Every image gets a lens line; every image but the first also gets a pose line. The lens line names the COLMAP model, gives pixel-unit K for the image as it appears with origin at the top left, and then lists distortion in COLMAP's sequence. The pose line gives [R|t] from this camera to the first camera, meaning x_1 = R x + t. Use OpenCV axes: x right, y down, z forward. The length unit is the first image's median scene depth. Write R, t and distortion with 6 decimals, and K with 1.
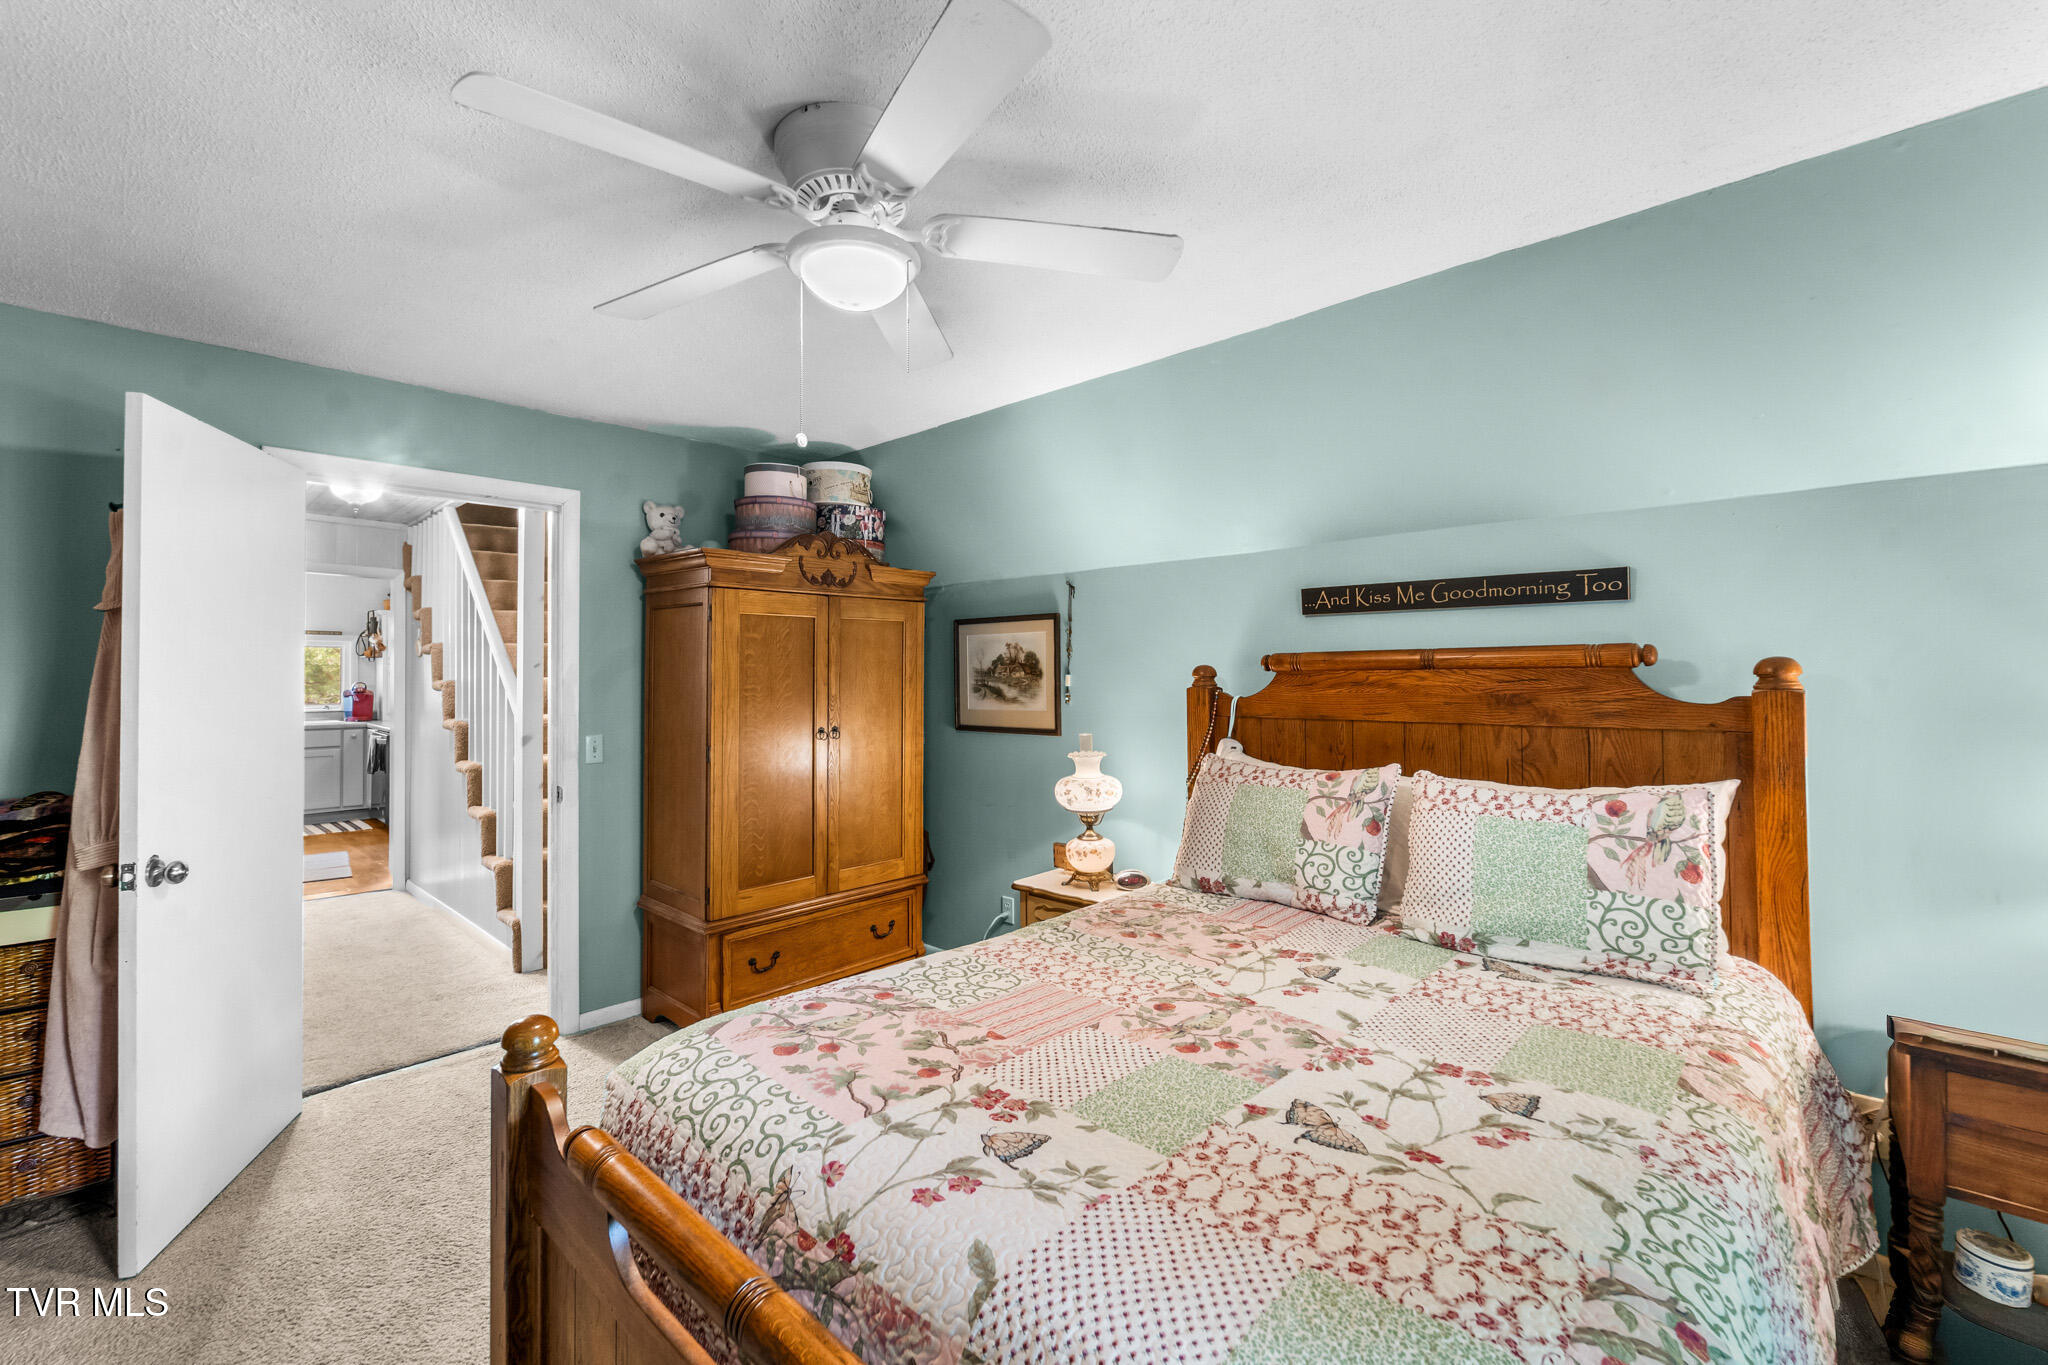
lens RADIAL K [[850.7, 0, 1017.2], [0, 850.7, 669.7], [0, 0, 1]] dist [-0.000367, -0.001699]
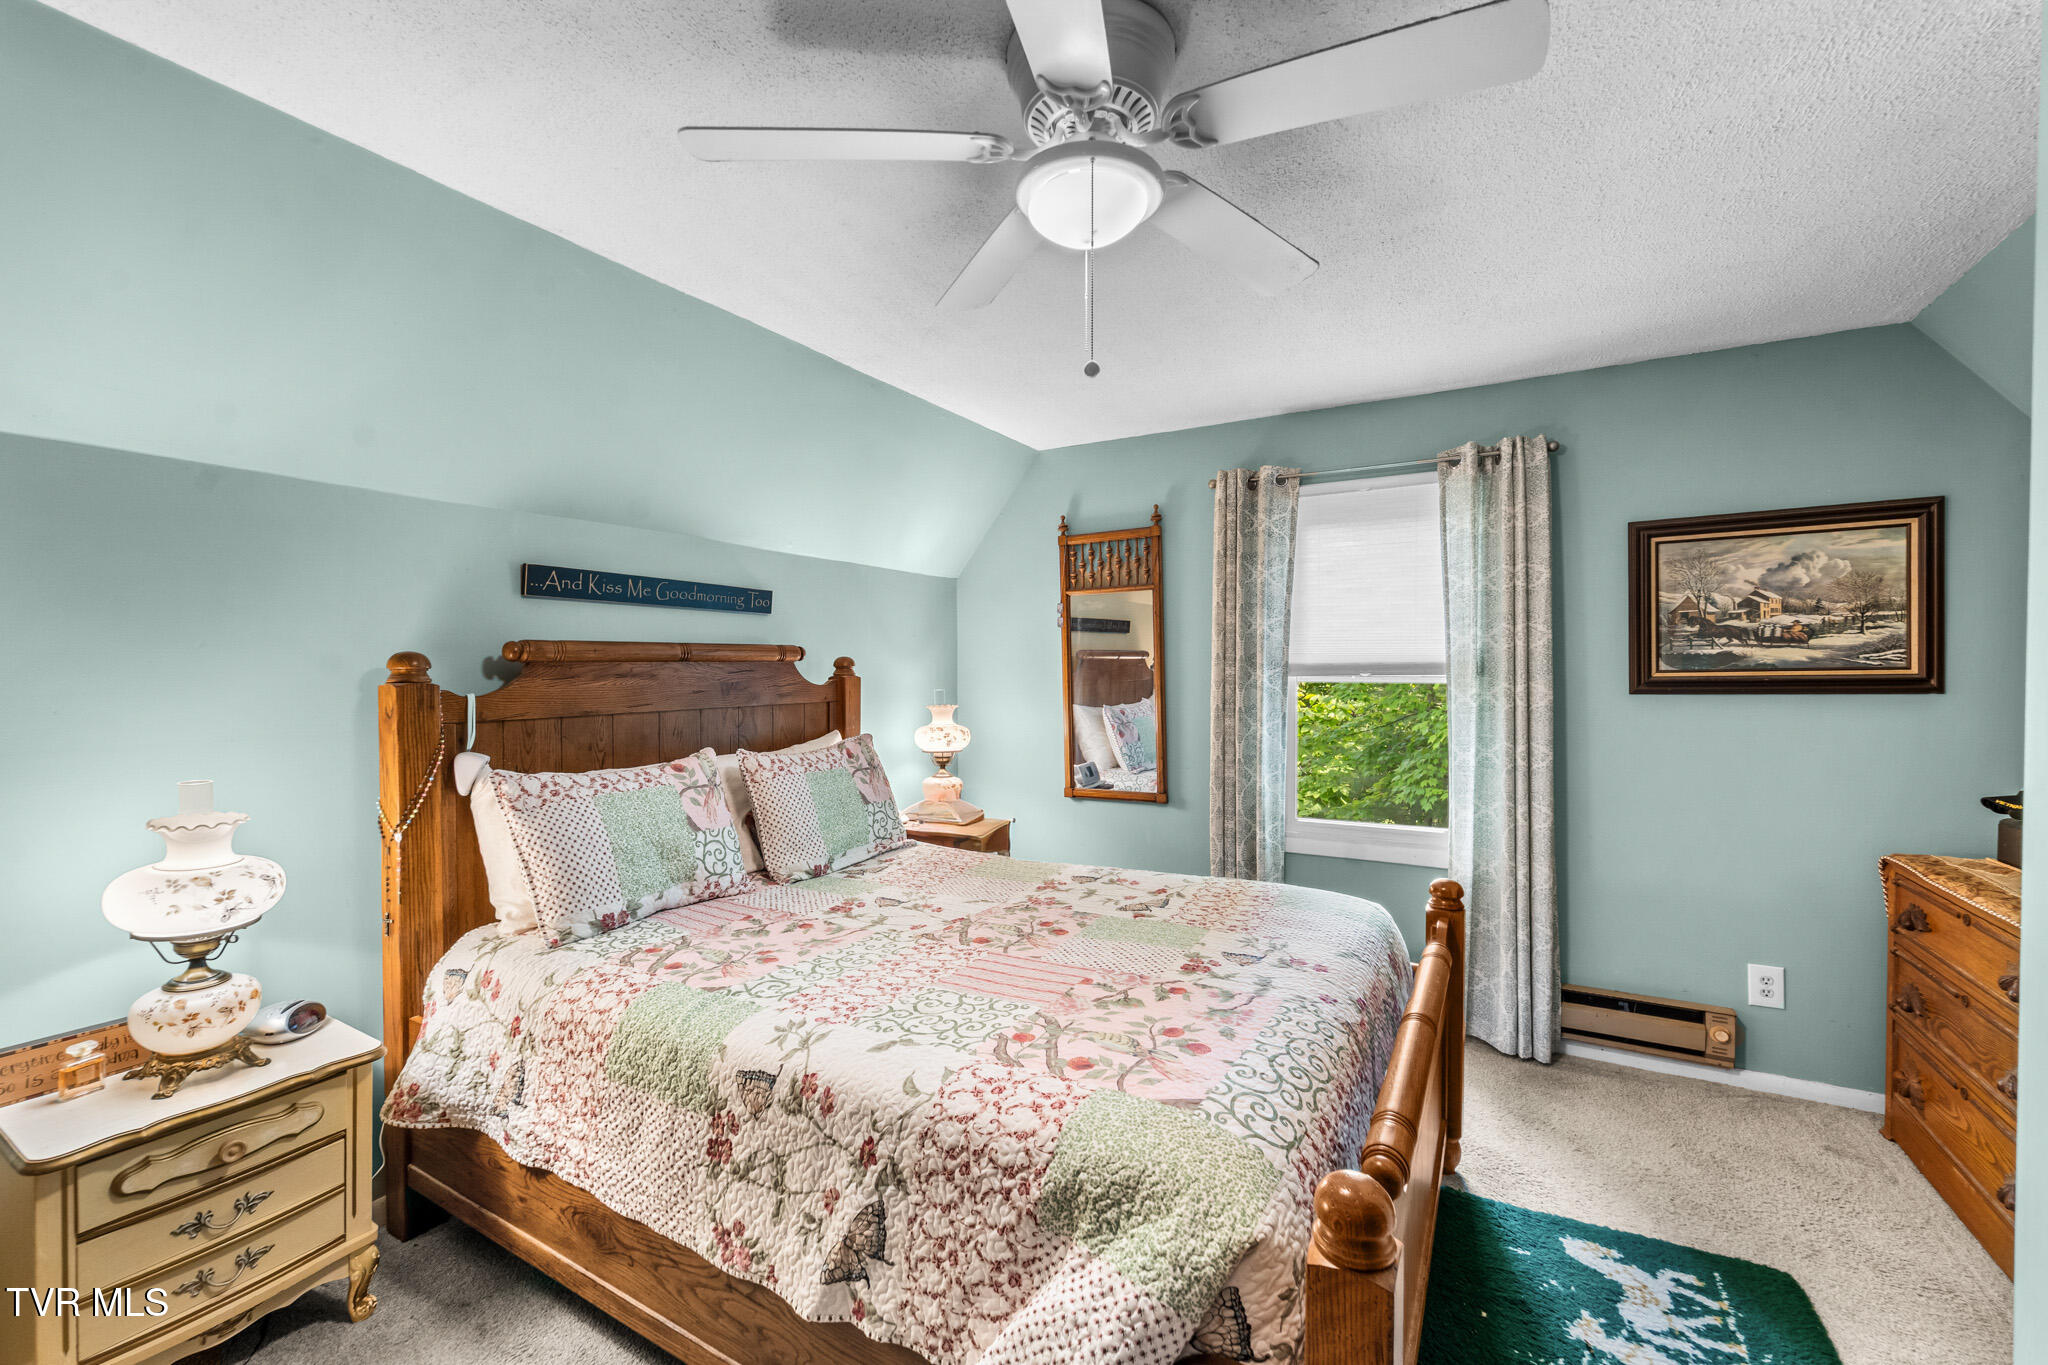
lens RADIAL K [[850.7, 0, 1010.4], [0, 850.7, 677.5], [0, 0, 1]] dist [-0.000367, -0.001699]
pose [[-0.226599, -0.010201, 0.973935, -0.809981], [-0.004702, 0.999945, 0.009380, 0.009337], [-0.973977, -0.002454, -0.226635, 0.991927]]
